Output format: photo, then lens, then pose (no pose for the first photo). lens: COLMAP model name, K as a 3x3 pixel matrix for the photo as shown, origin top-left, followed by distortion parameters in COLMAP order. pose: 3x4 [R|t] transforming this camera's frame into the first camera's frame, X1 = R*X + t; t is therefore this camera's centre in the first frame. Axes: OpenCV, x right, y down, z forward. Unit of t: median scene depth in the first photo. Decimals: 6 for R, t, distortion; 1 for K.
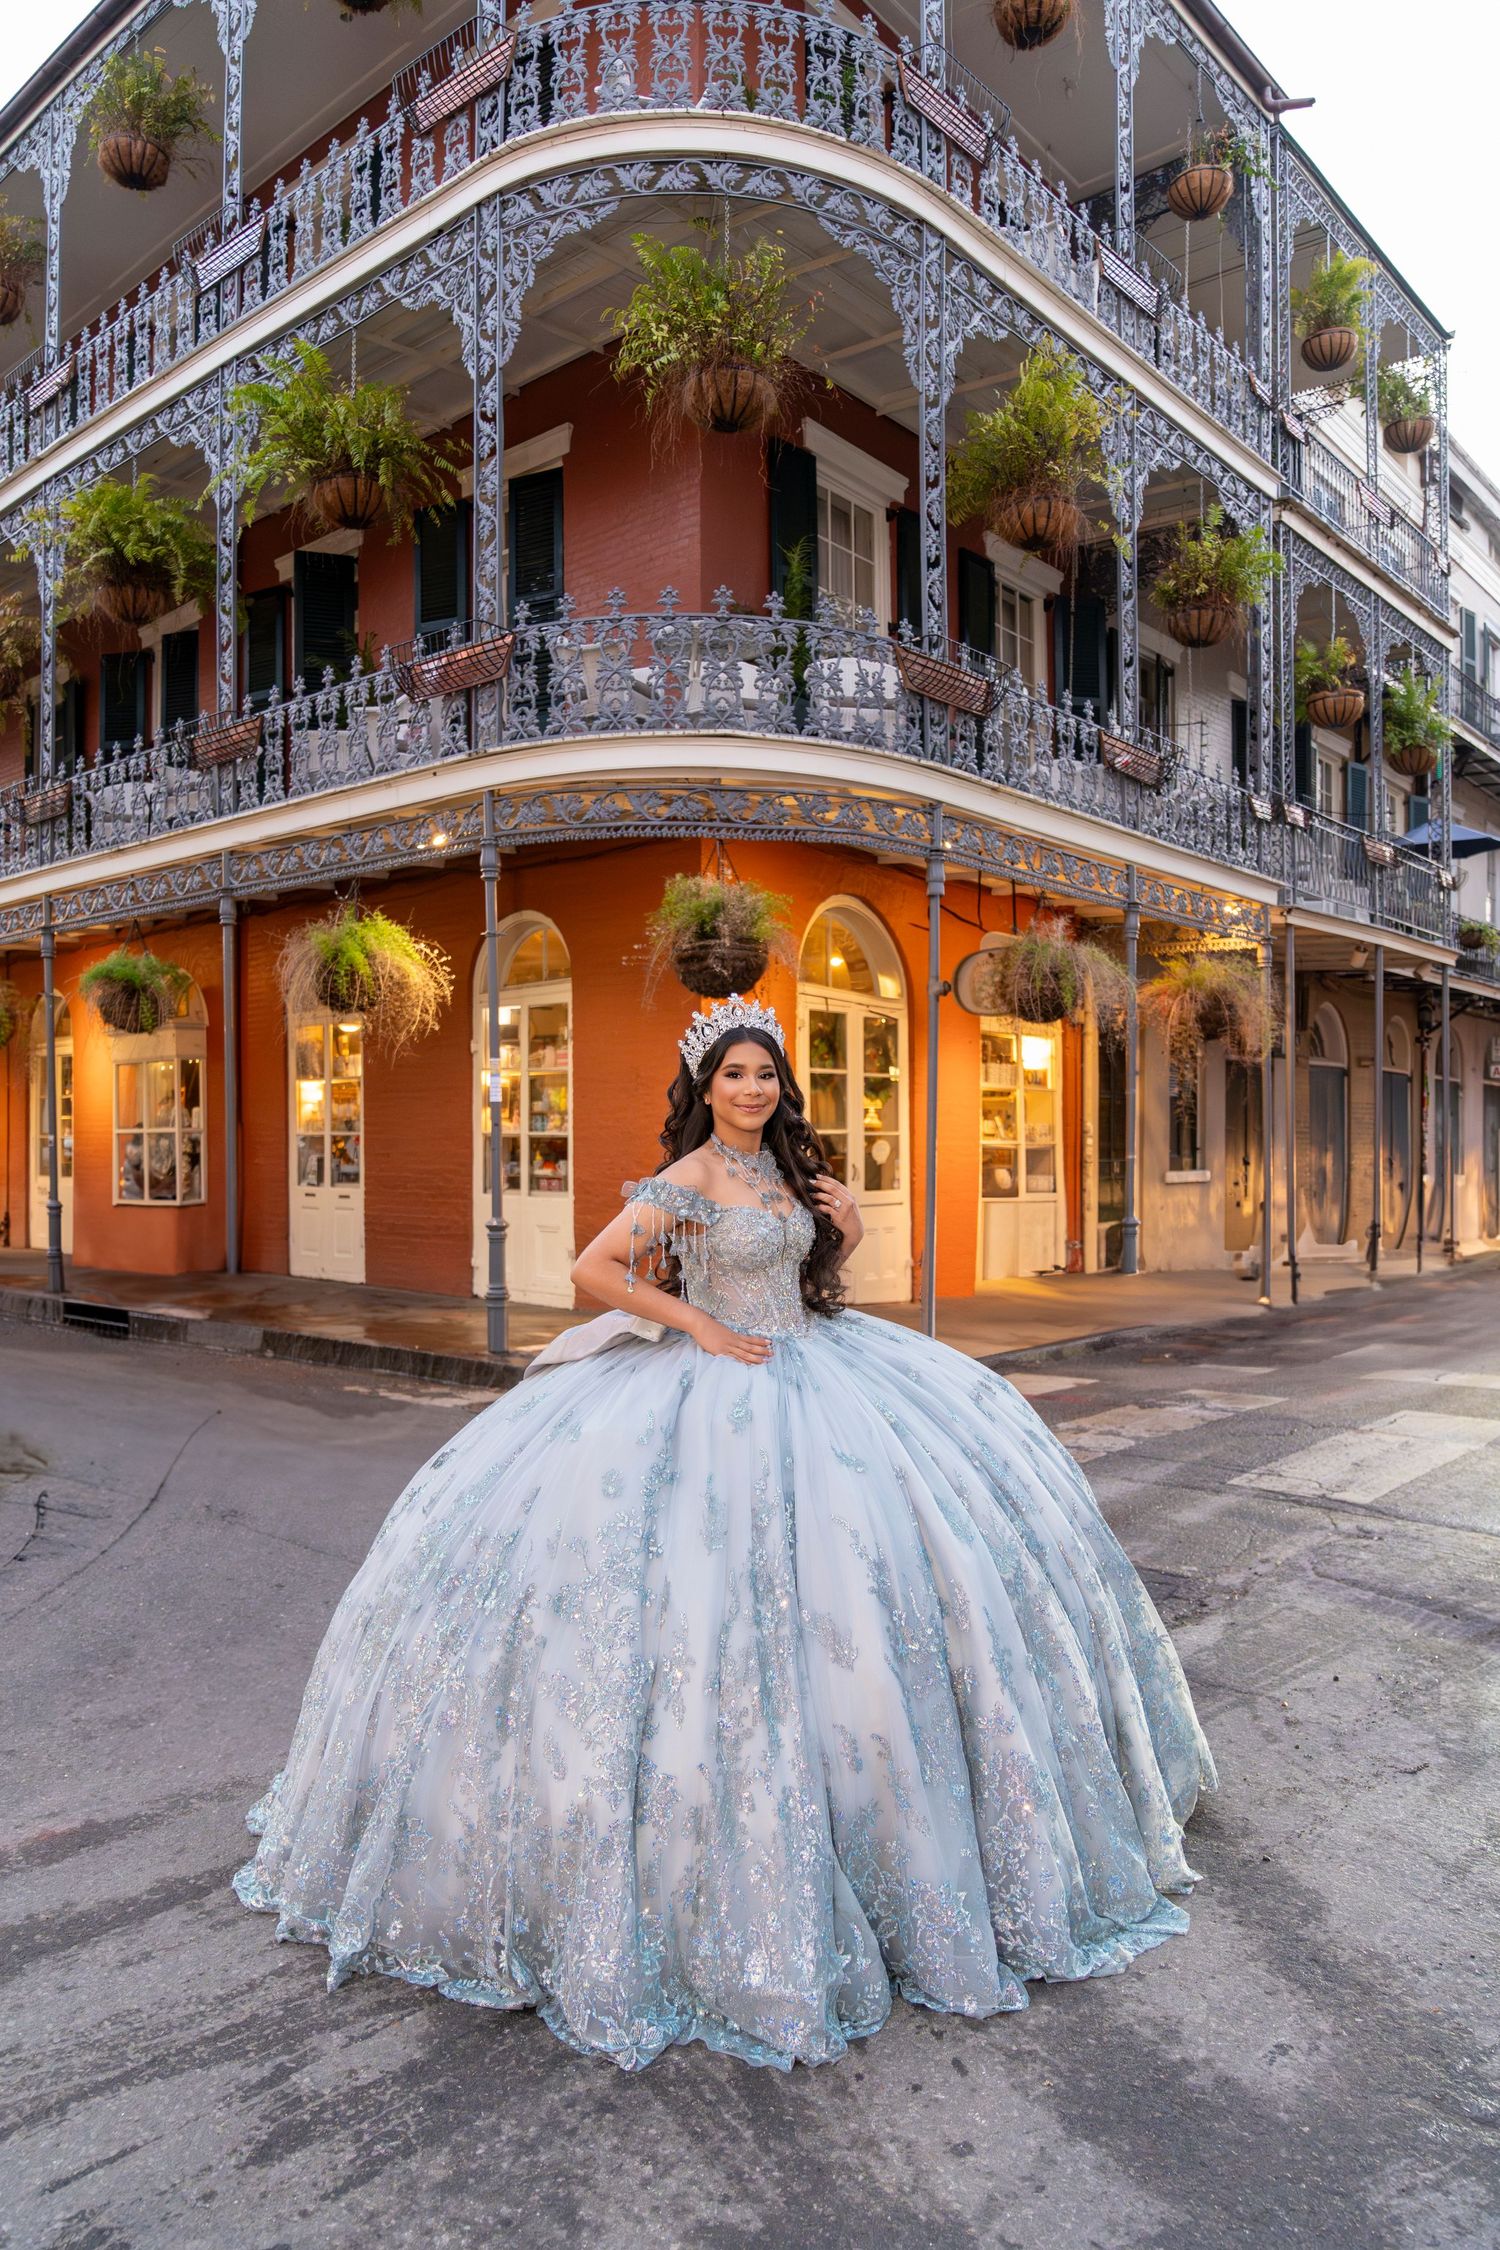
lens RADIAL K [[1525.1, 0, 751.4], [0, 1525.1, 1132.9], [0, 0, 1]] dist [-0.032364, 0.009943]
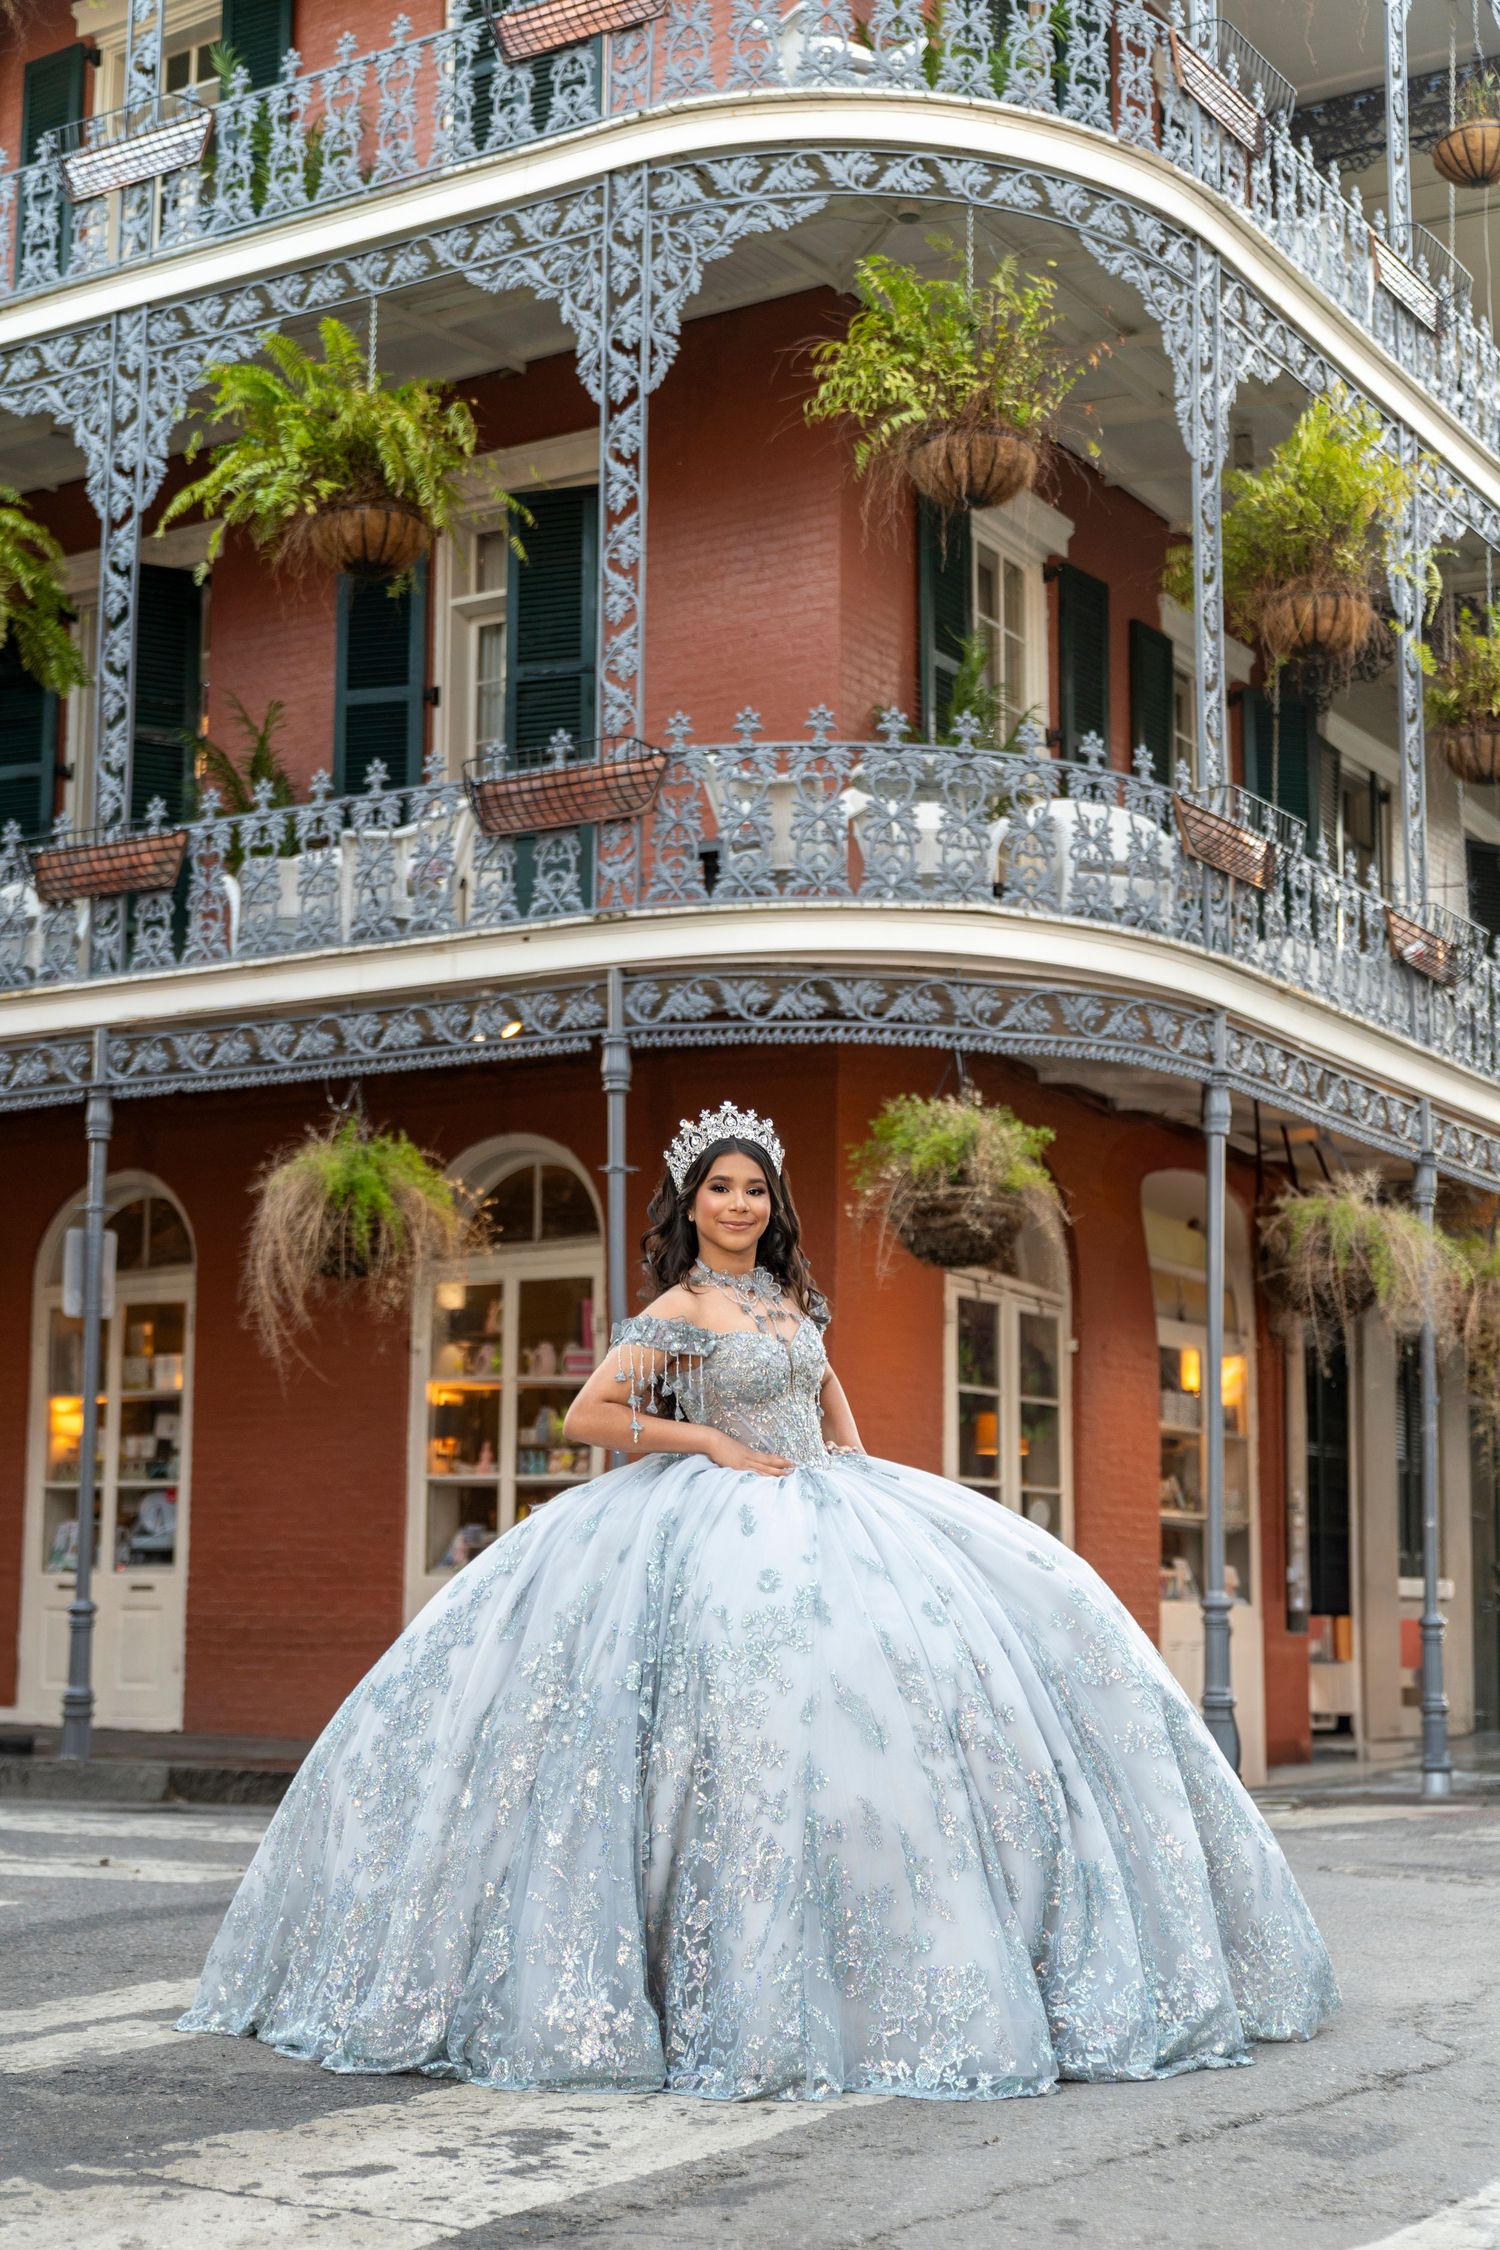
lens RADIAL K [[3117.1, 0, 752.0], [0, 3117.1, 1127.0], [0, 0, 1]] dist [-0.002232, 0.000000]
pose [[0.988455, 0.033528, 0.147757, -0.308776], [-0.011128, 0.988640, -0.149891, 0.062114], [-0.151104, 0.146517, 0.977599, -0.397430]]
